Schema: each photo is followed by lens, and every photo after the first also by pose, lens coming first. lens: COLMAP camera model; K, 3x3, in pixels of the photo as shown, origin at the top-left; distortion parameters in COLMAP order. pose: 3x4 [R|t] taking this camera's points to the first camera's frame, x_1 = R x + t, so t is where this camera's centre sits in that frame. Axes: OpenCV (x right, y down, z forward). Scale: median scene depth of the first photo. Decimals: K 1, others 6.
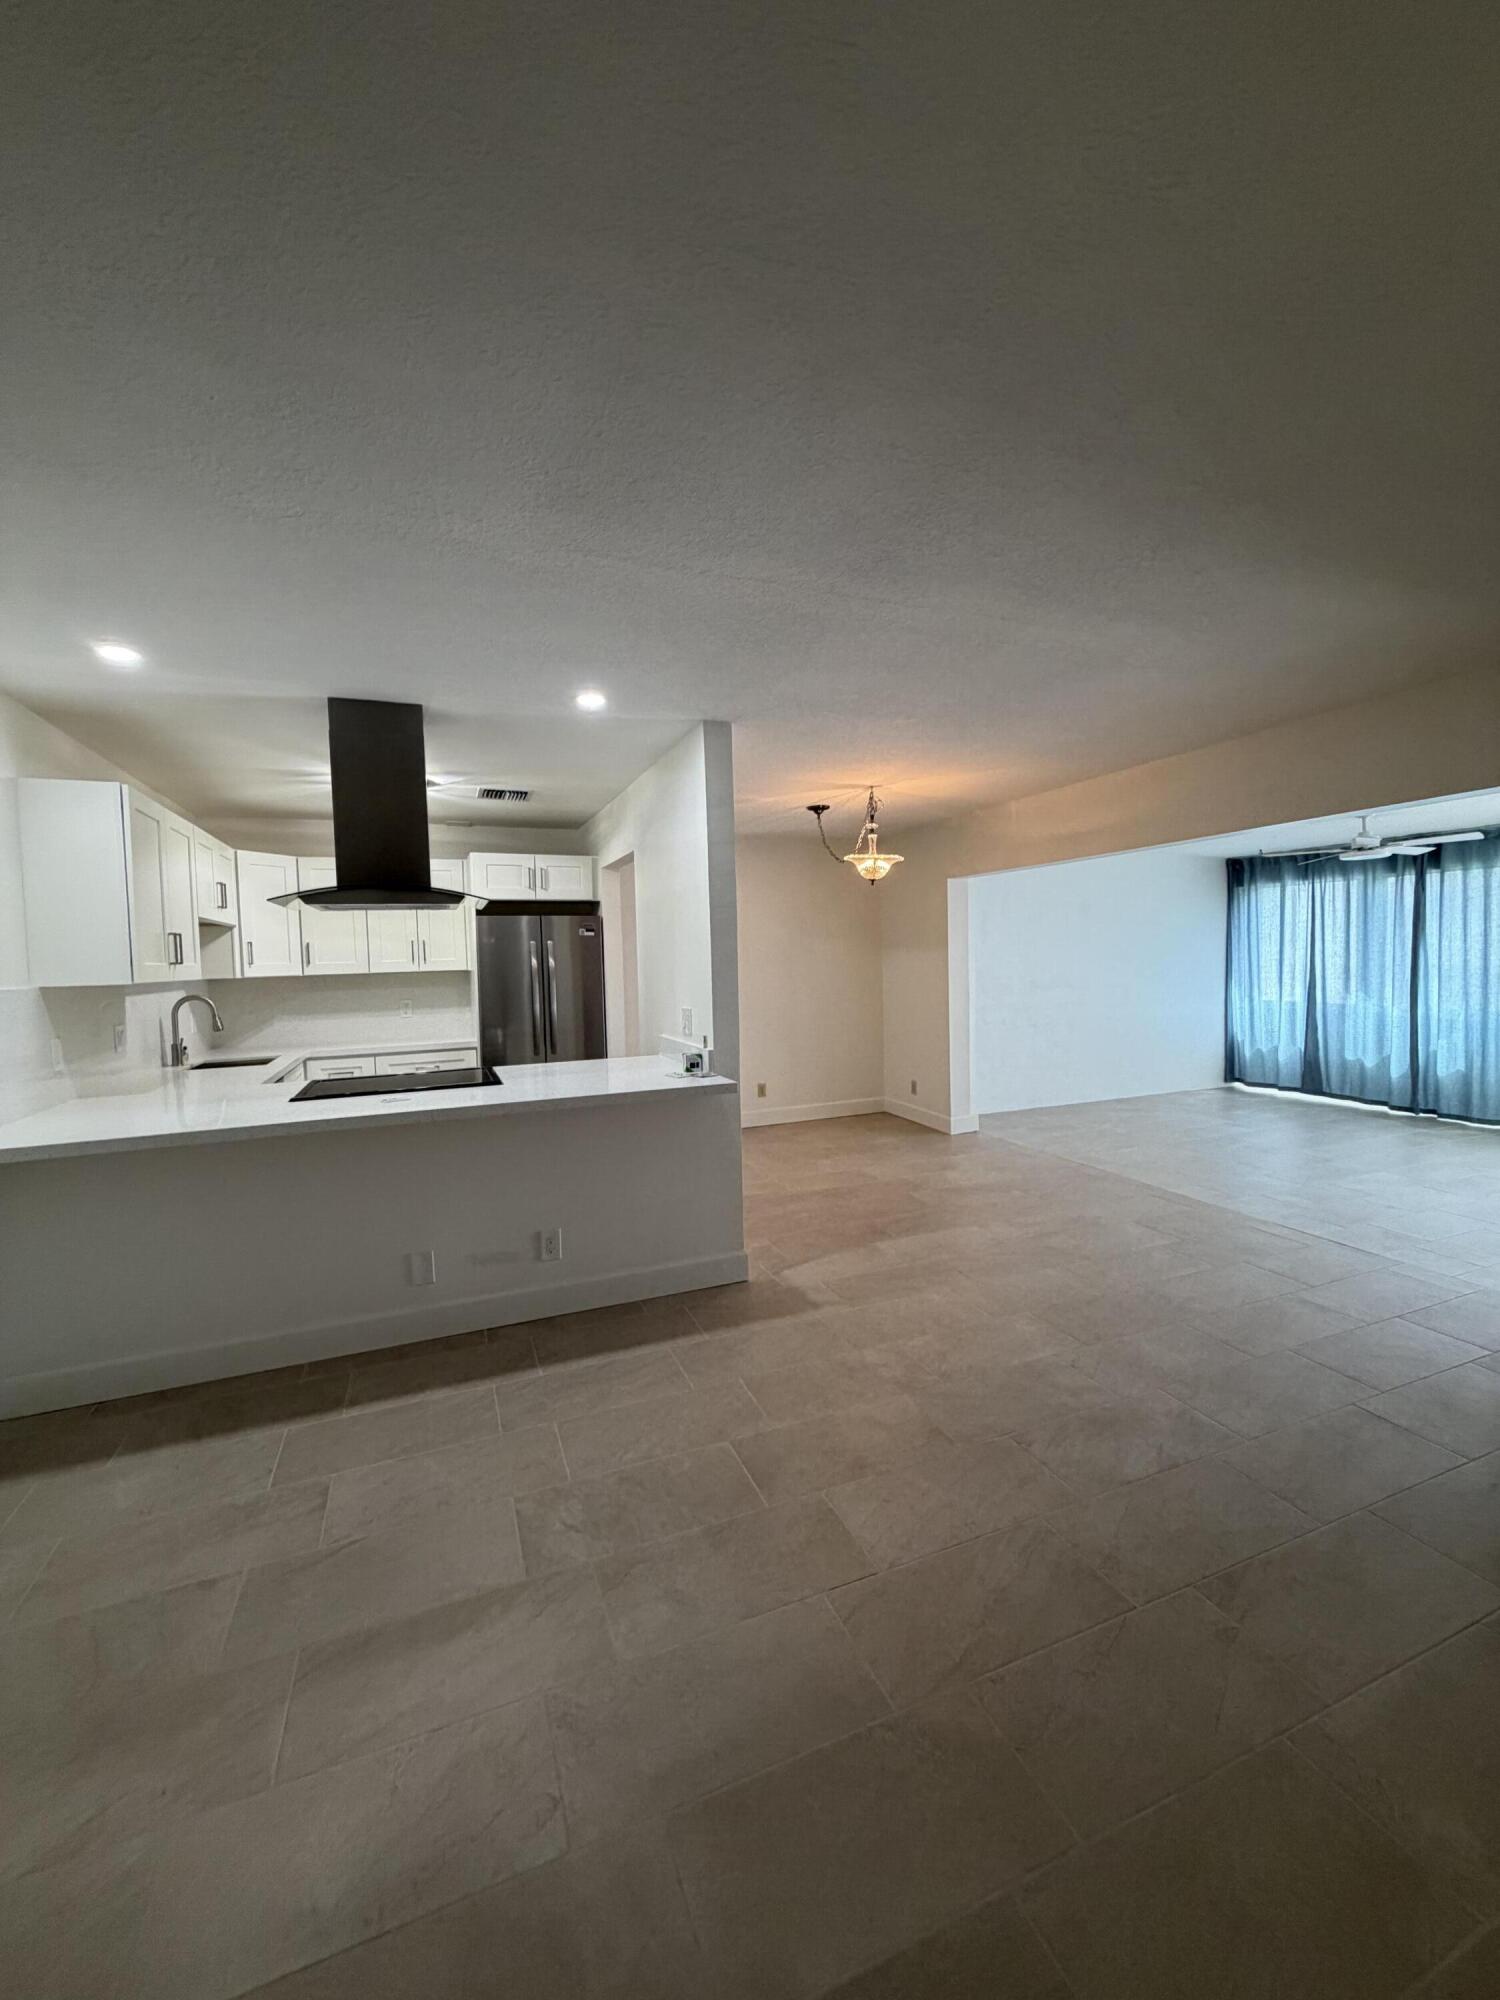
lens RADIAL K [[792.4, 0, 749.7], [0, 792.4, 995.4], [0, 0, 1]] dist [-0.003277, 0.000821]
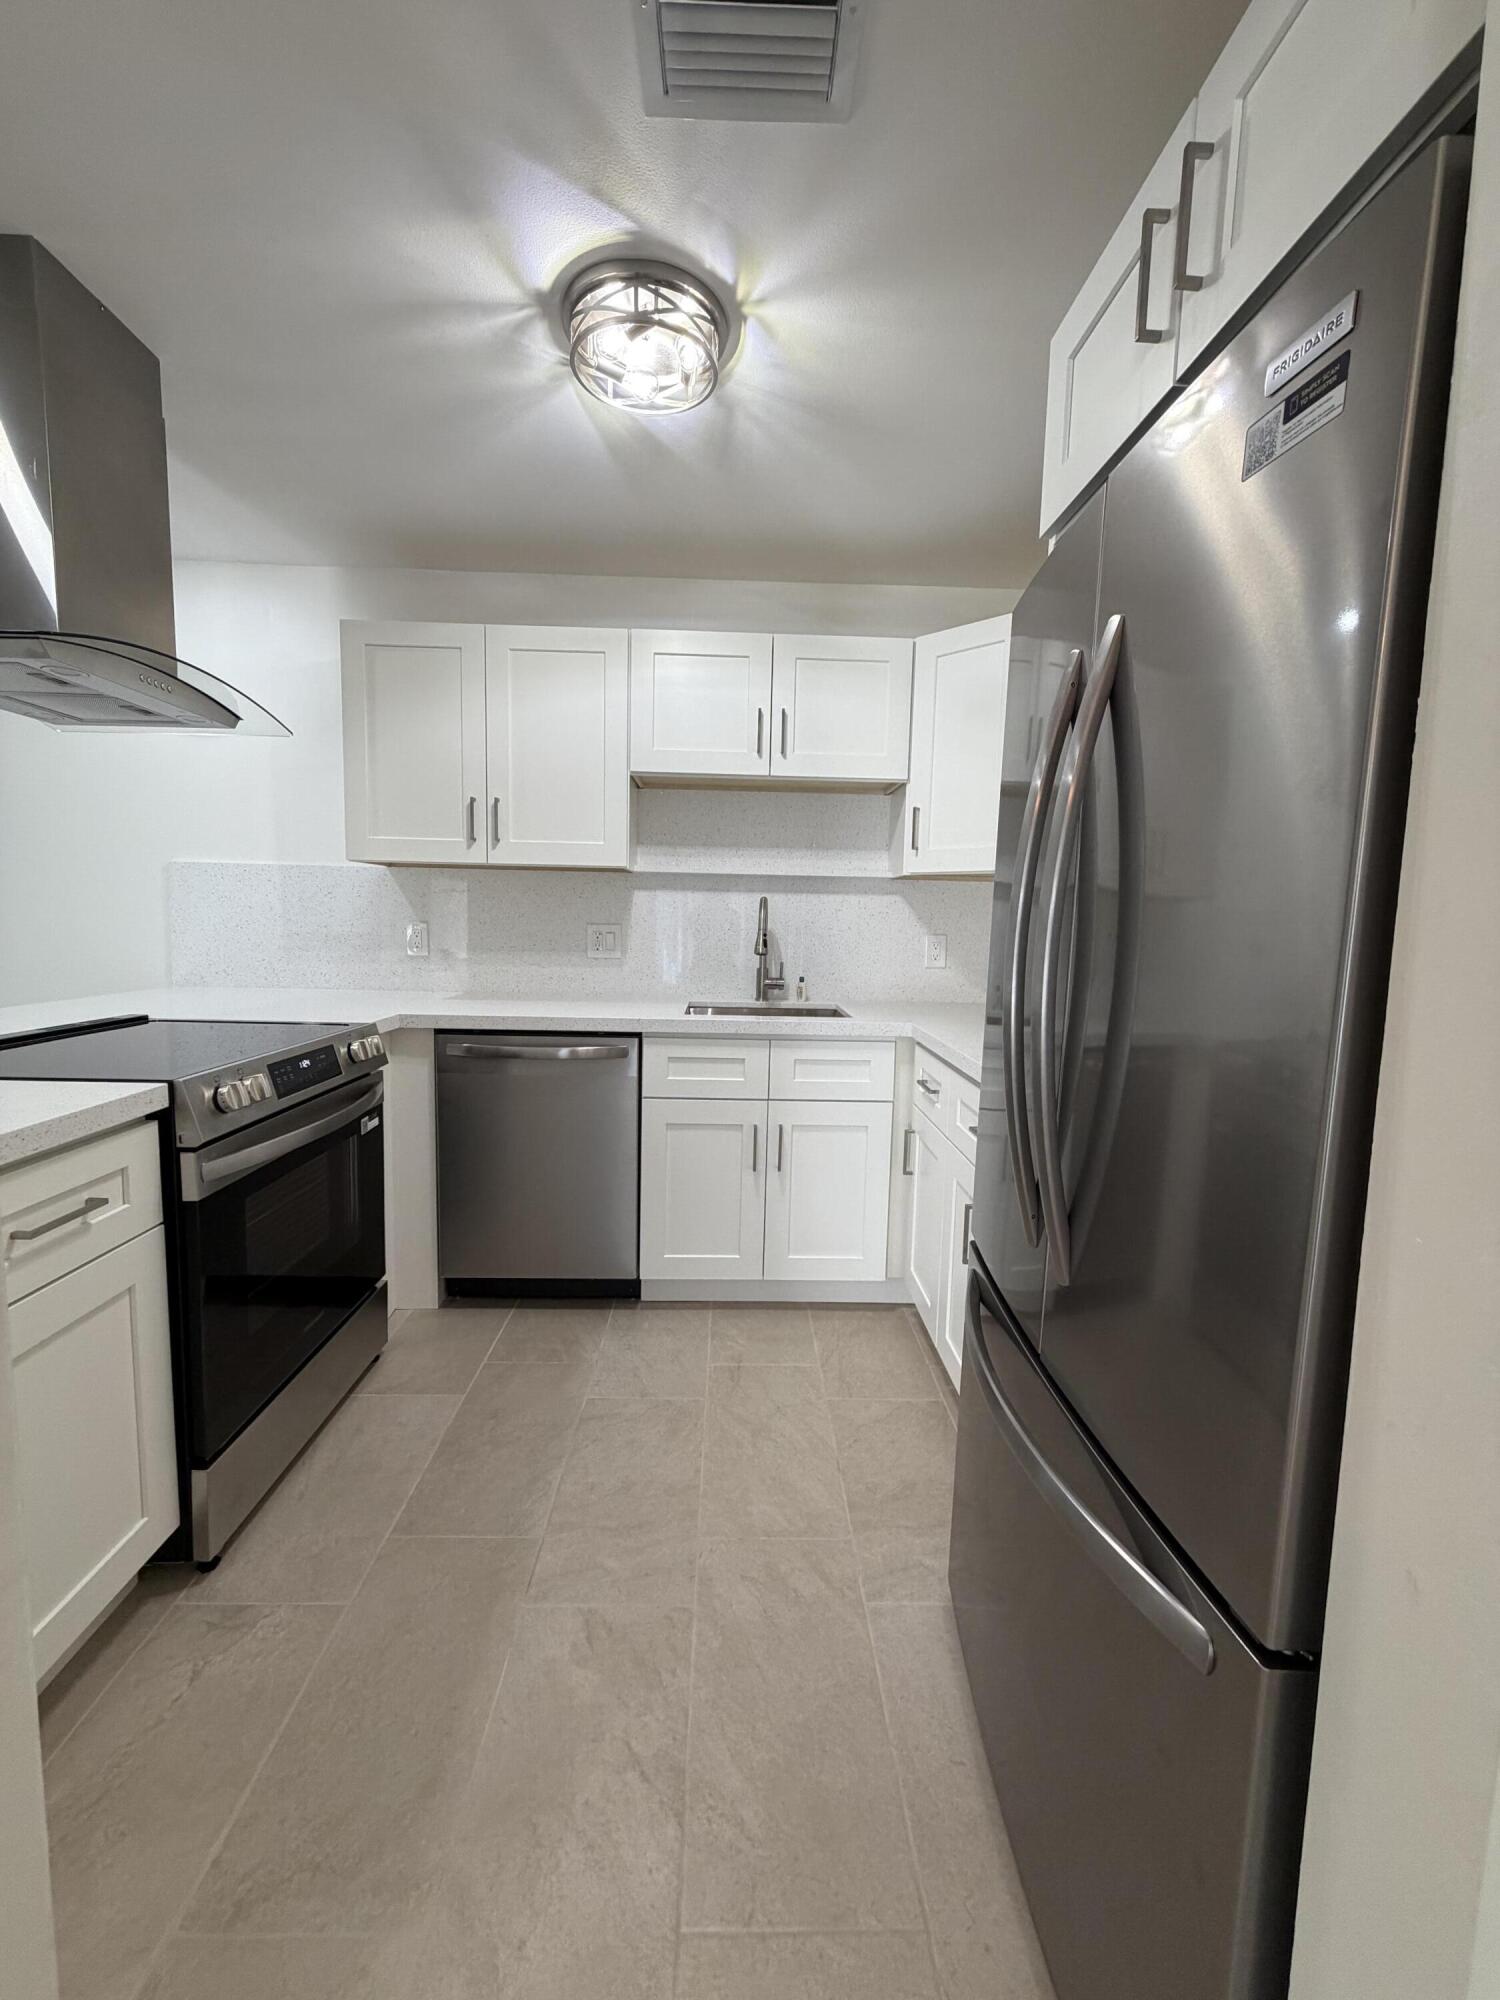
lens RADIAL K [[792.4, 0, 749.6], [0, 792.4, 984.3], [0, 0, 1]] dist [-0.003277, 0.000821]
pose [[-0.347353, 0.103705, -0.931982, -0.089089], [-0.058301, 0.989555, 0.131840, -0.015342], [0.935920, 0.100130, -0.337679, 1.275260]]
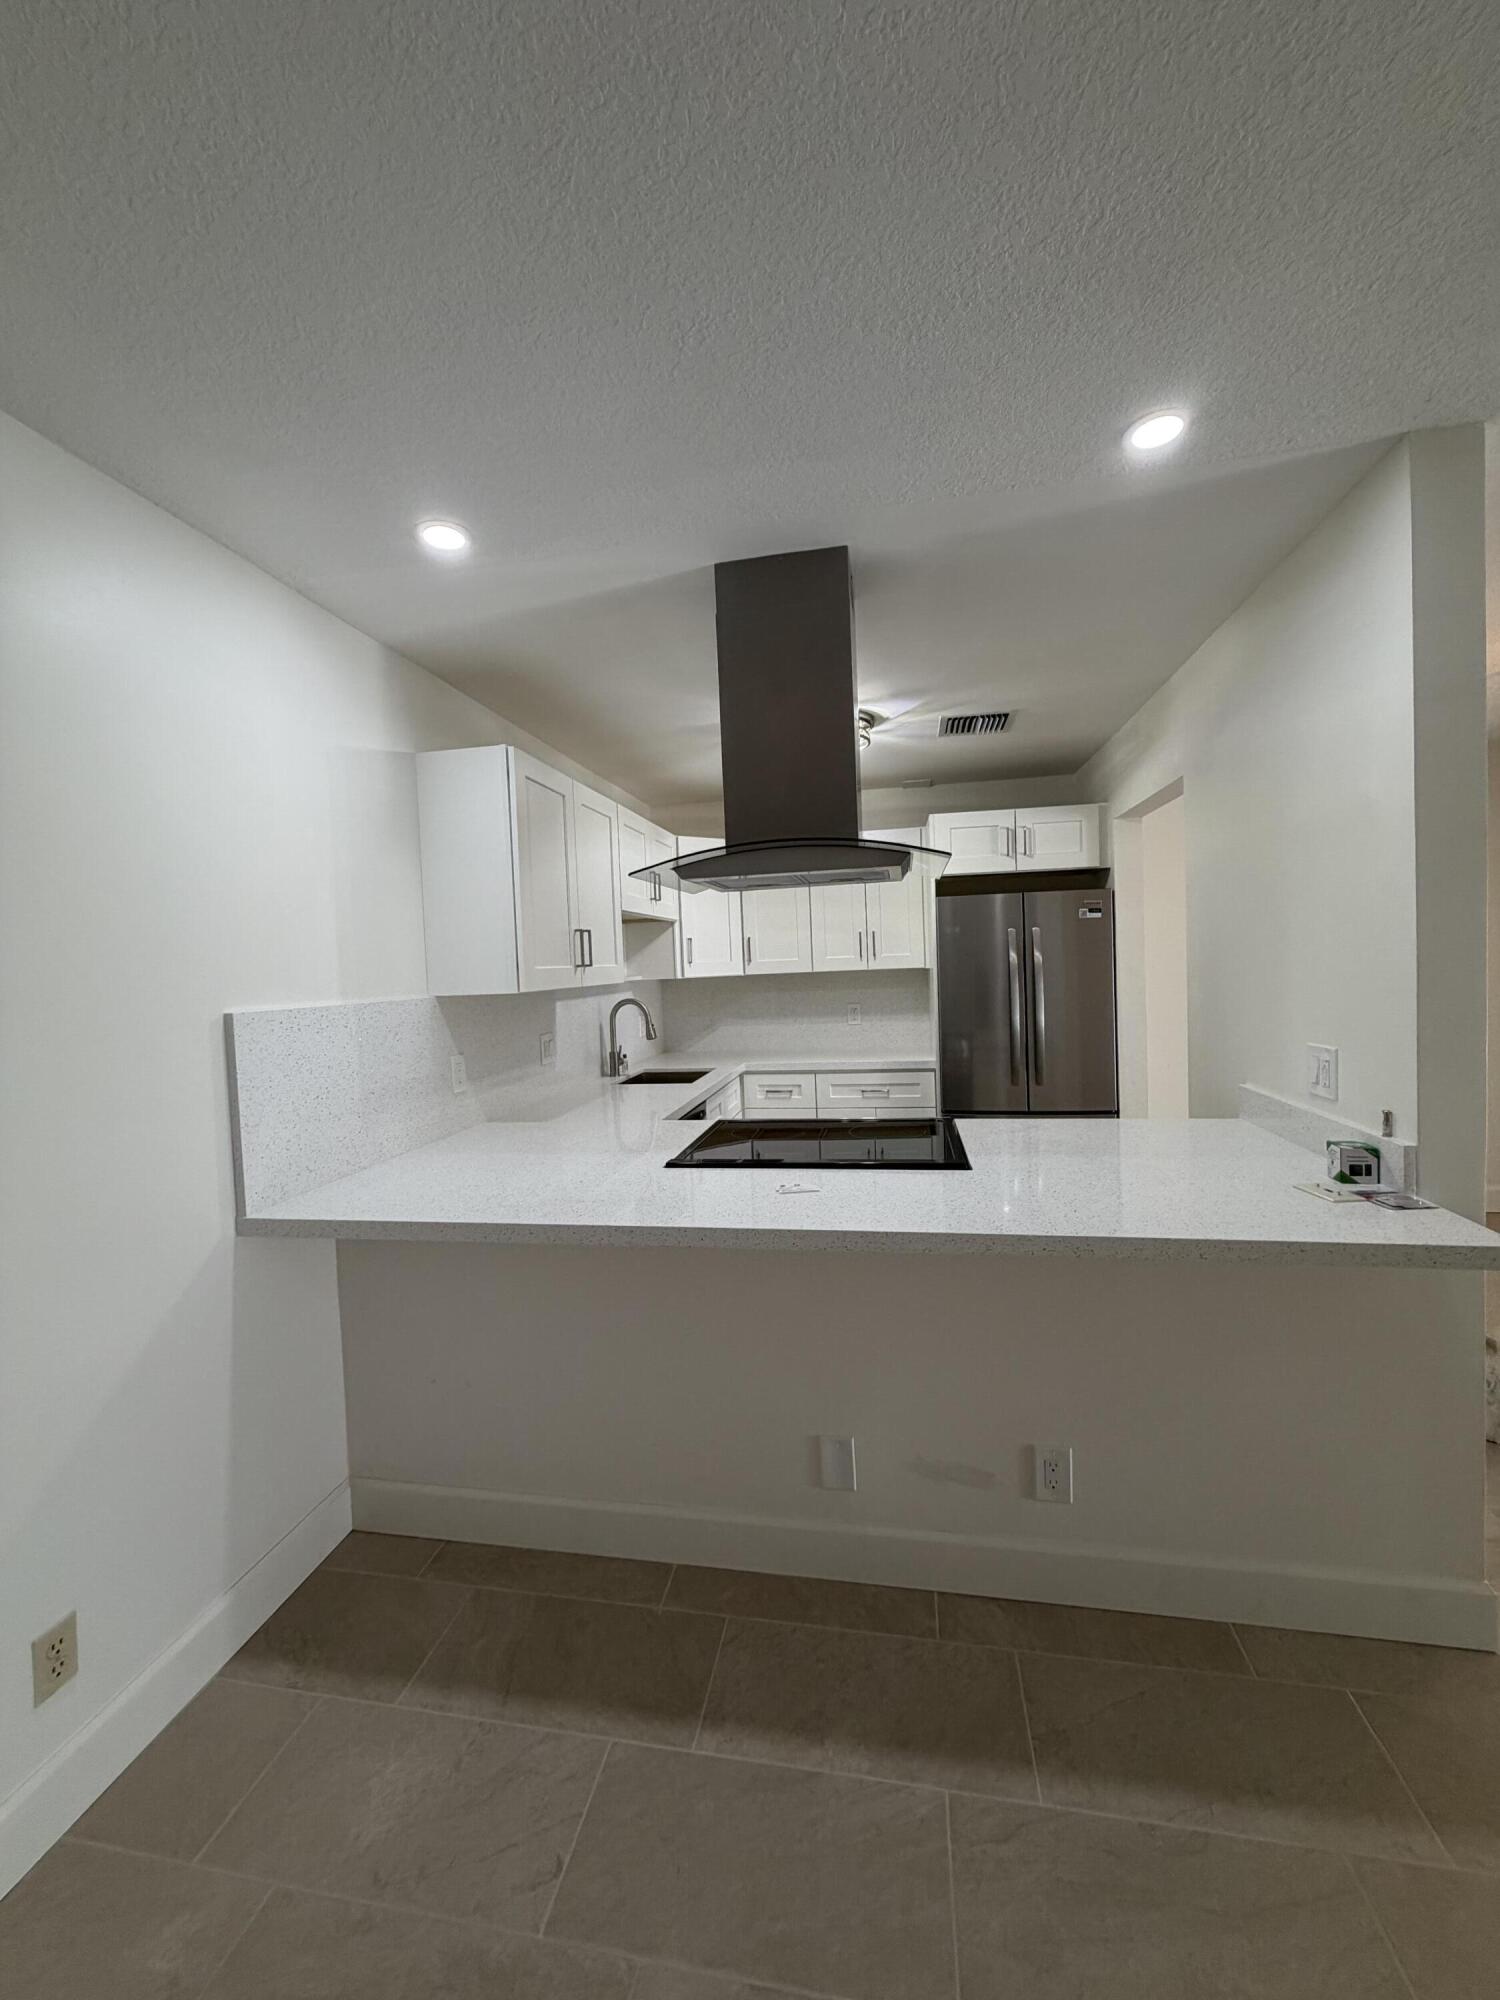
lens RADIAL K [[792.4, 0, 751.5], [0, 792.4, 992.0], [0, 0, 1]] dist [-0.003277, 0.000821]
pose [[0.842852, 0.012774, -0.537993, -0.106845], [-0.008881, 0.999912, 0.009828, -0.019104], [0.538071, -0.003506, 0.842892, 0.332359]]
